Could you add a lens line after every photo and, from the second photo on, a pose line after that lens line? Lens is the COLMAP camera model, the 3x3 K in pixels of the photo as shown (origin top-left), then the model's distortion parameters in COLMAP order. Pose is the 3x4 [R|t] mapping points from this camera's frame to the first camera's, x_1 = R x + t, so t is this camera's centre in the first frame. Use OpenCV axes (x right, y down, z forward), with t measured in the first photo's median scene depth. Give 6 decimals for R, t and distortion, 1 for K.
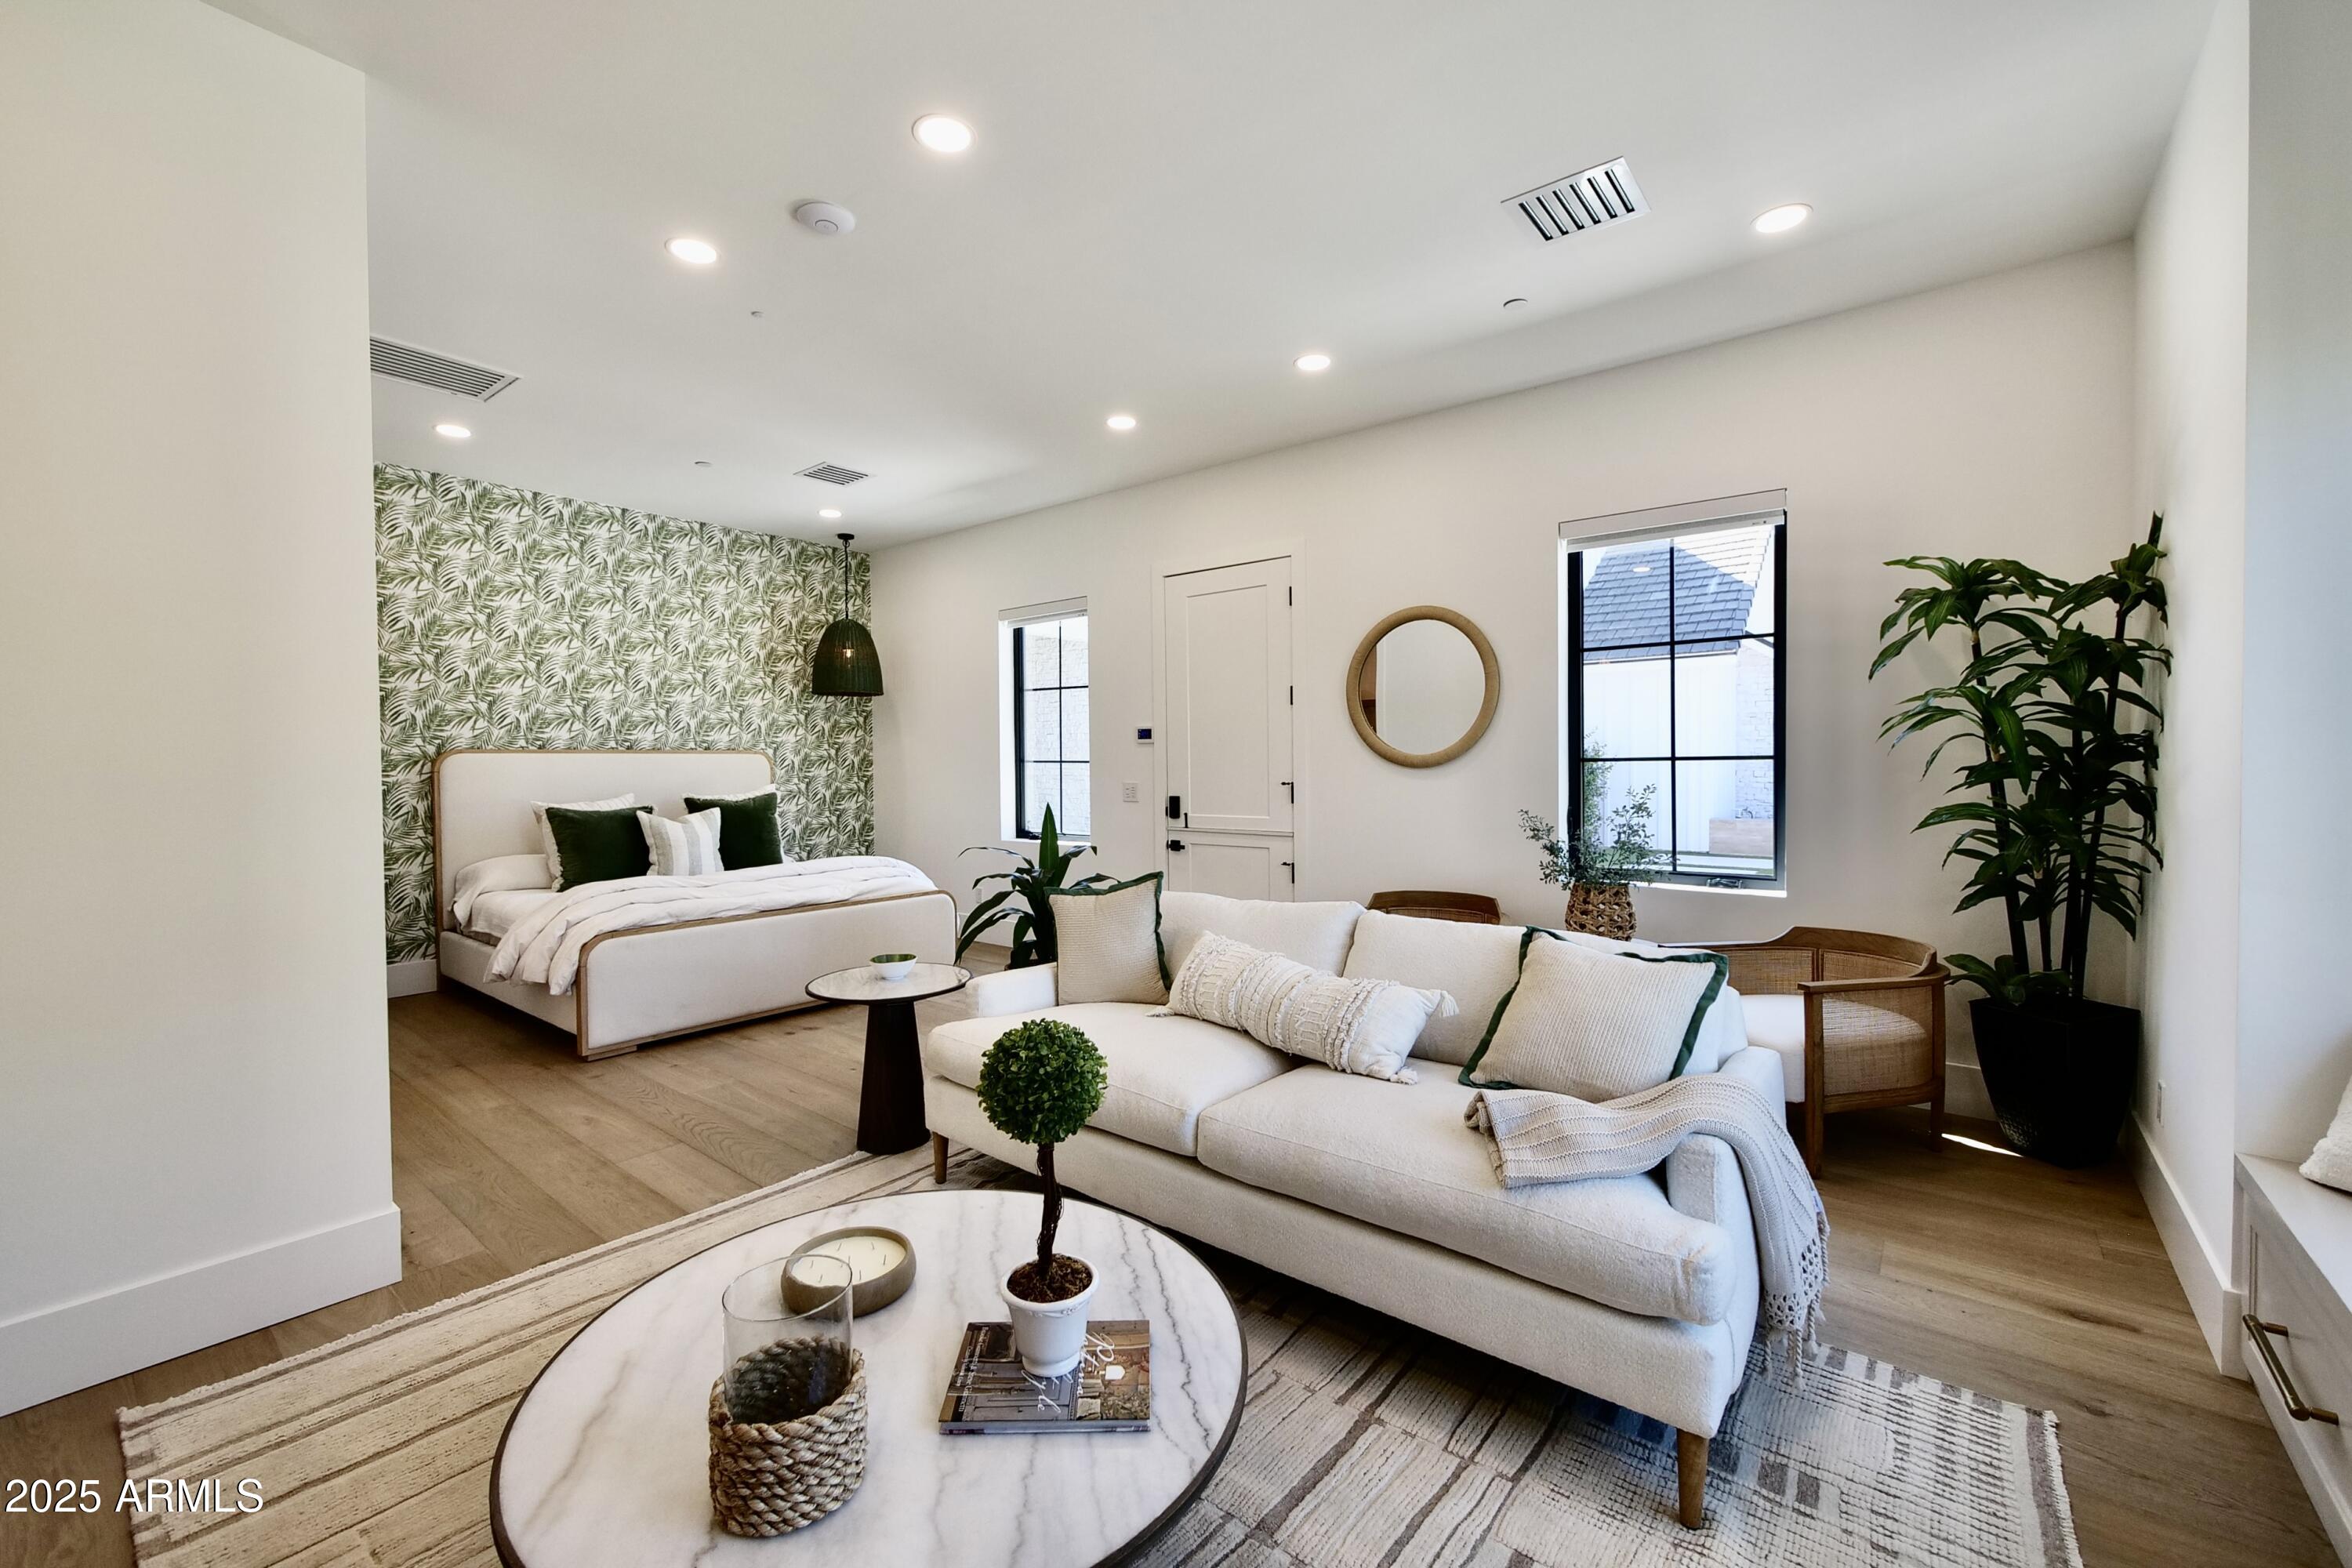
lens RADIAL K [[952.9, 0, 1170.2], [0, 952.9, 781.2], [0, 0, 1]] dist [-0.003364, -0.000029]
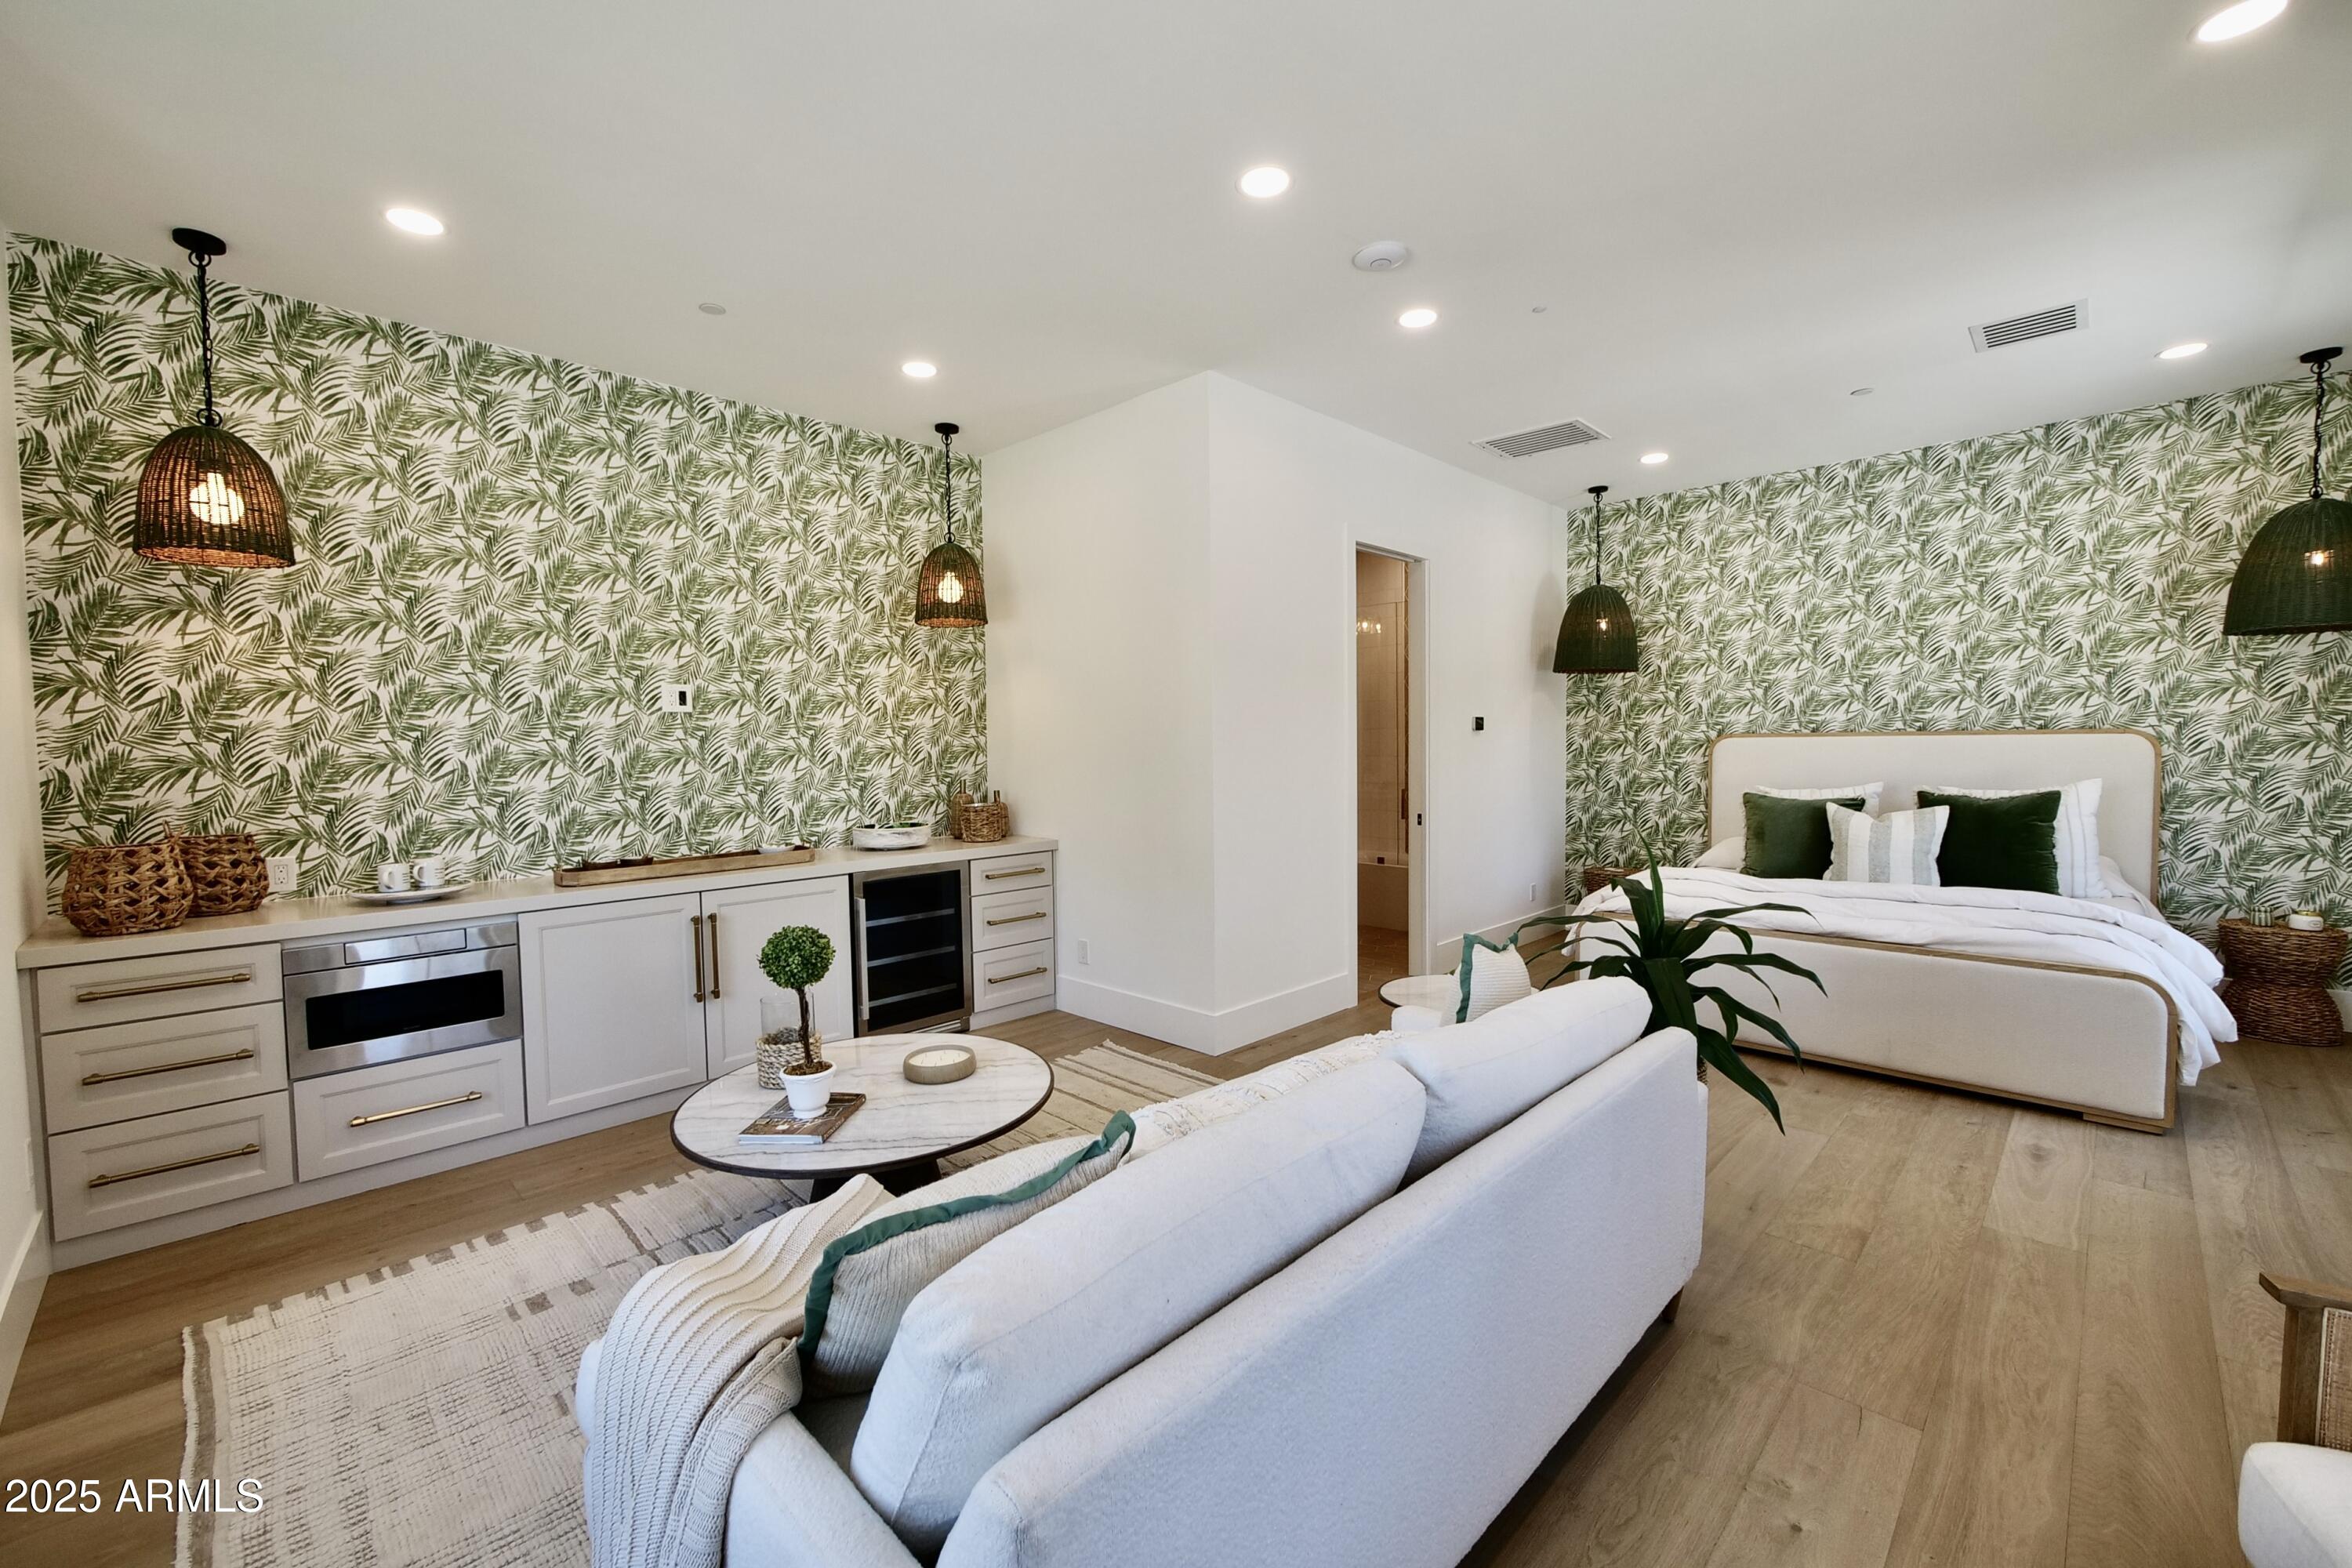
lens RADIAL K [[952.9, 0, 1170.2], [0, 952.9, 781.2], [0, 0, 1]] dist [-0.003364, -0.000029]
pose [[-0.099341, 0.050250, -0.993784, 0.370895], [-0.006009, 0.998676, 0.051098, -0.028964], [0.995035, 0.011047, -0.098907, 0.435524]]
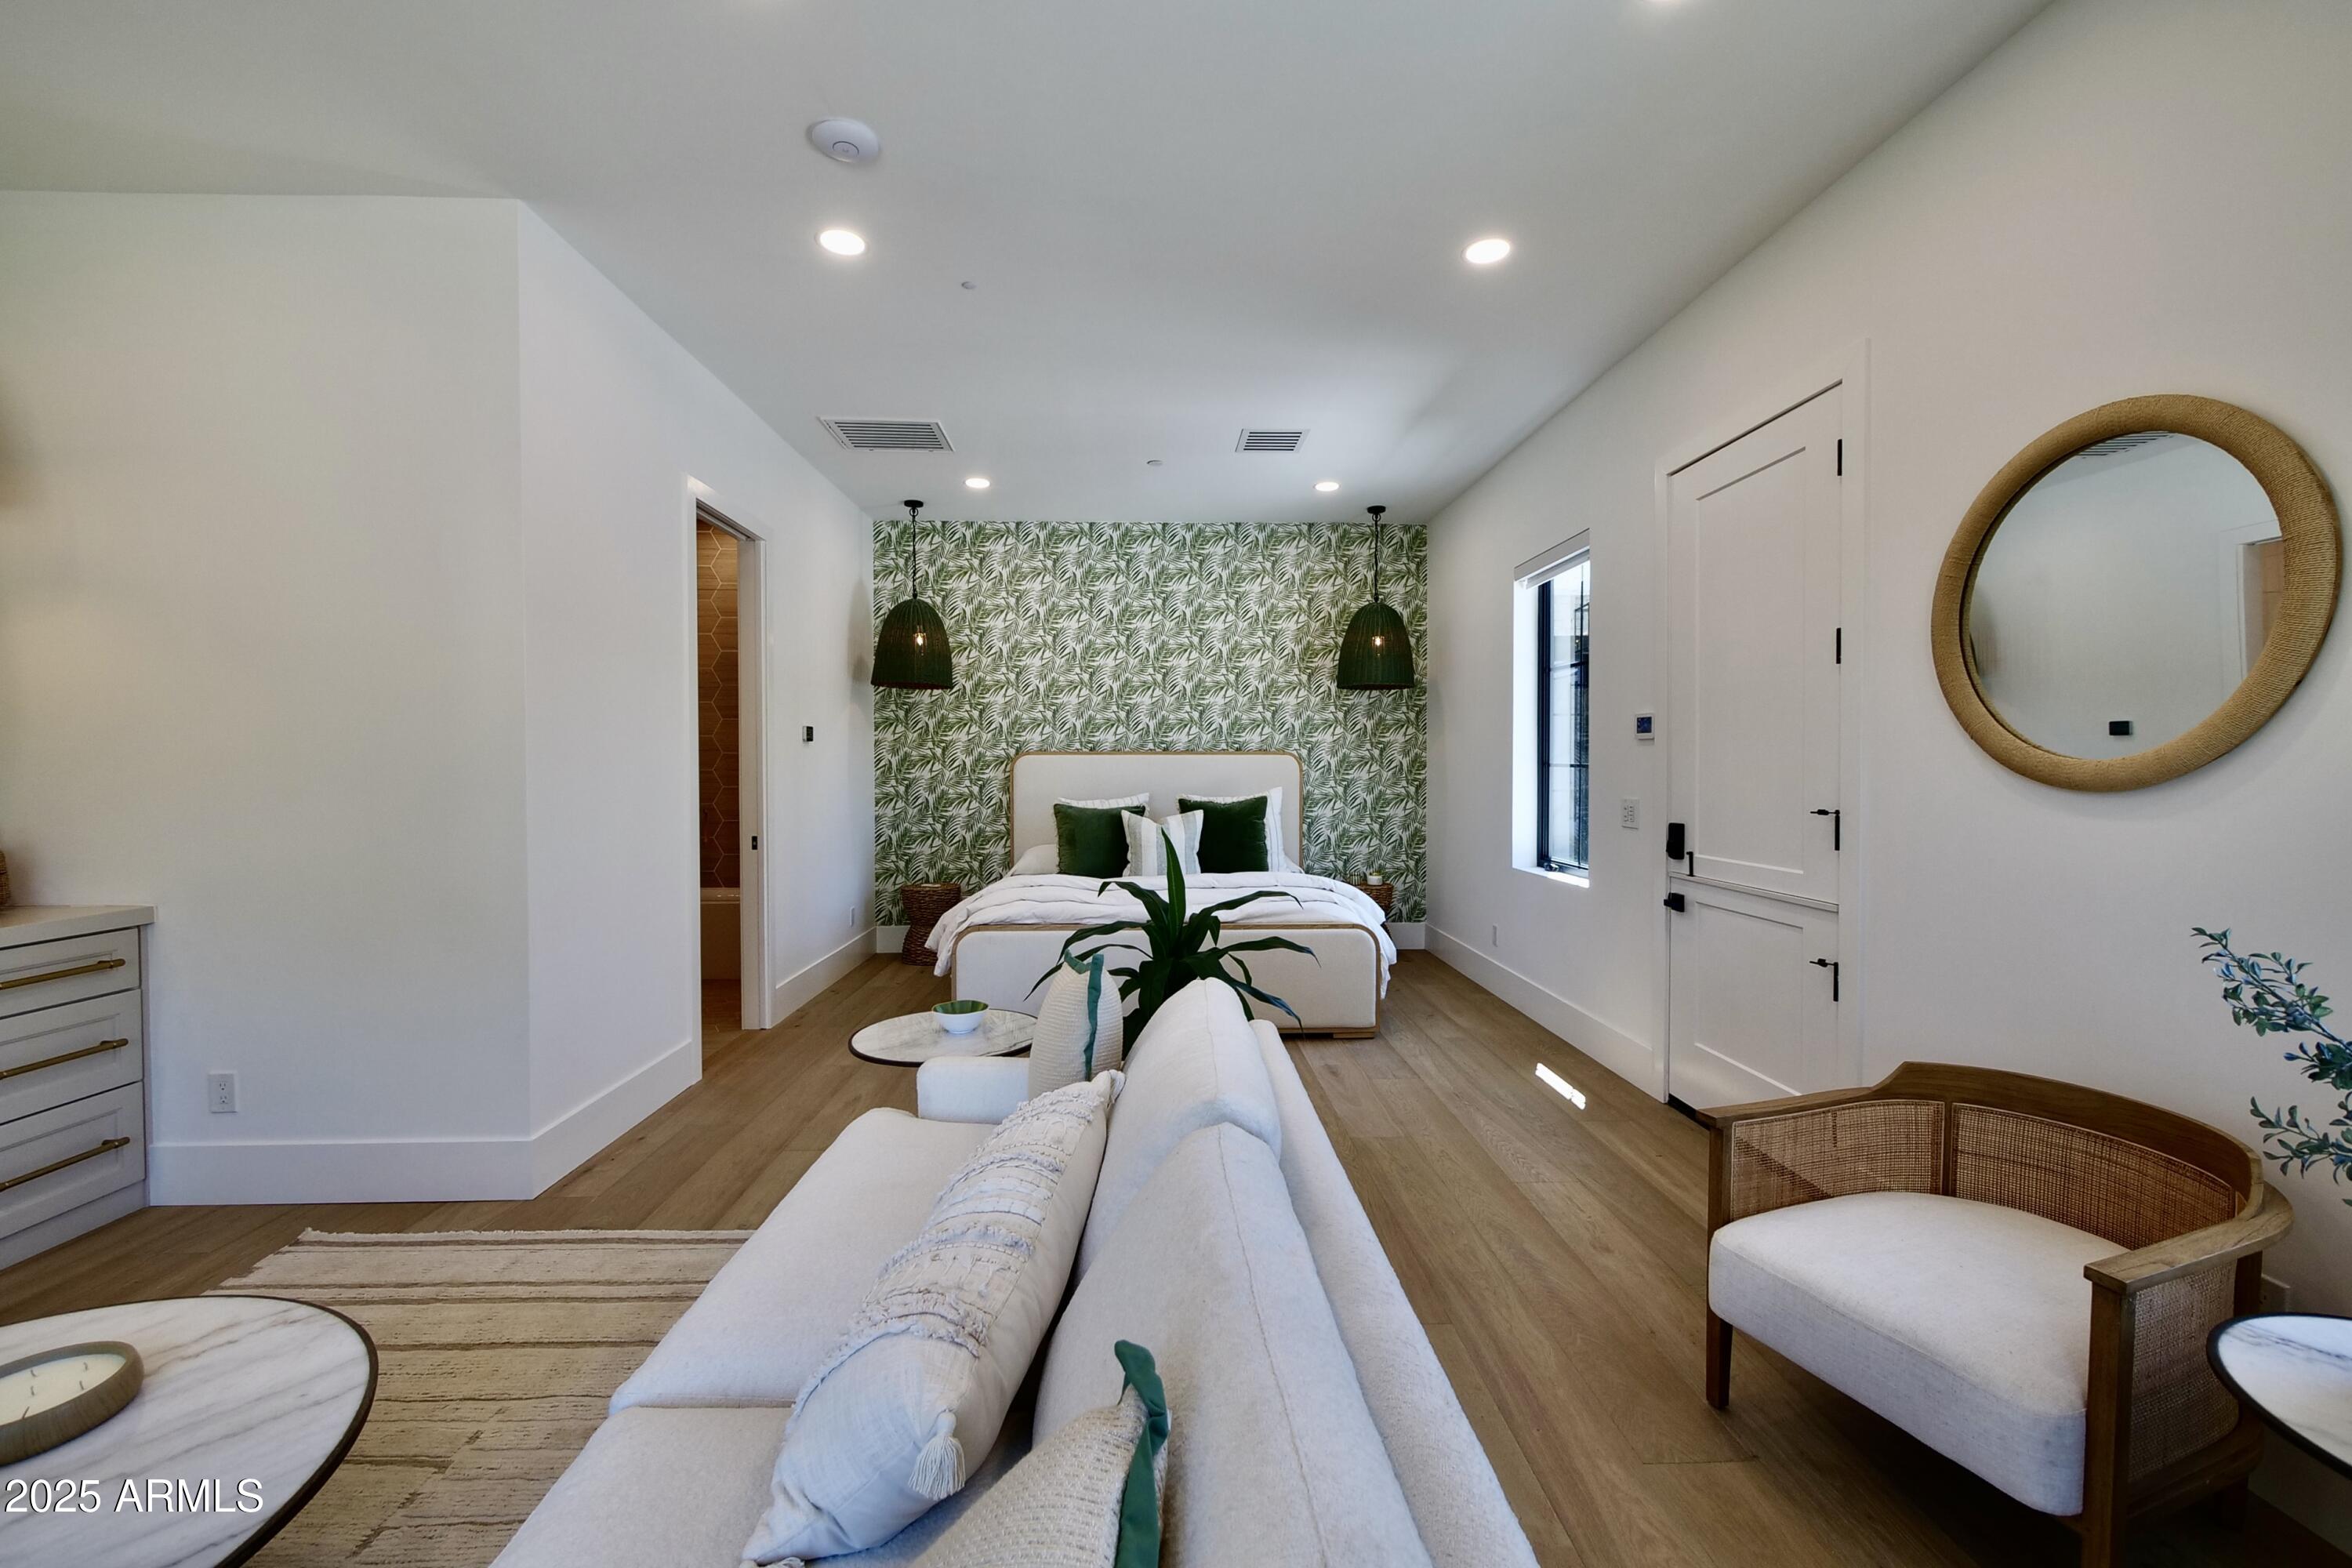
lens RADIAL K [[952.9, 0, 1170.2], [0, 952.9, 781.2], [0, 0, 1]] dist [-0.003364, -0.000029]
pose [[0.658154, 0.020389, -0.752607, 0.244070], [-0.018998, 0.999765, 0.010472, -0.011484], [0.752643, 0.007406, 0.658387, 0.325676]]
